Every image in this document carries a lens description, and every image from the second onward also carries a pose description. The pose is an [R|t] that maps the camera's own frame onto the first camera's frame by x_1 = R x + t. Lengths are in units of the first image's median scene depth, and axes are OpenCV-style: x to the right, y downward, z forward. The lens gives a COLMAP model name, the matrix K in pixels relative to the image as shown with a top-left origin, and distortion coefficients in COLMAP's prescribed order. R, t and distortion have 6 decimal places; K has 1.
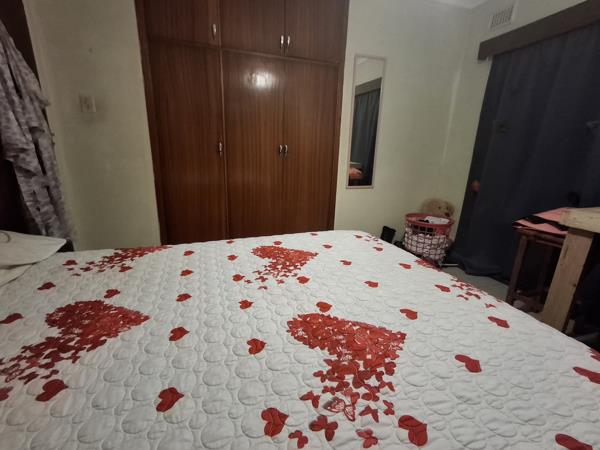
lens RADIAL K [[270.5, 0, 300.0], [0, 270.5, 225.0], [0, 0, 1]] dist [0.001582, 0.000098]
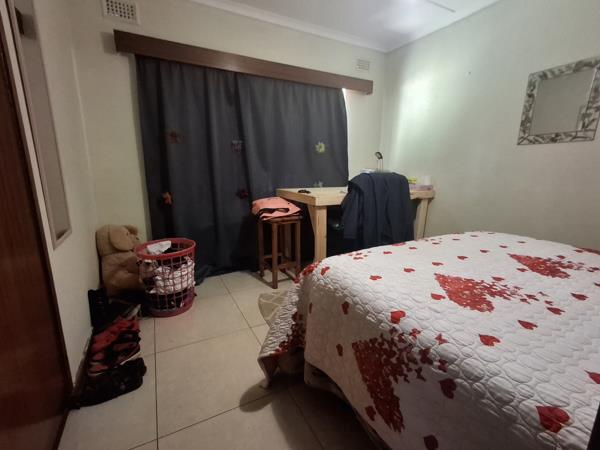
lens RADIAL K [[270.5, 0, 300.0], [0, 270.5, 225.0], [0, 0, 1]] dist [0.001582, 0.000098]
pose [[-0.189182, -0.221632, 0.956603, -0.962684], [0.236549, 0.935219, 0.263458, -0.502584], [-0.953024, 0.276125, -0.124500, 1.857806]]
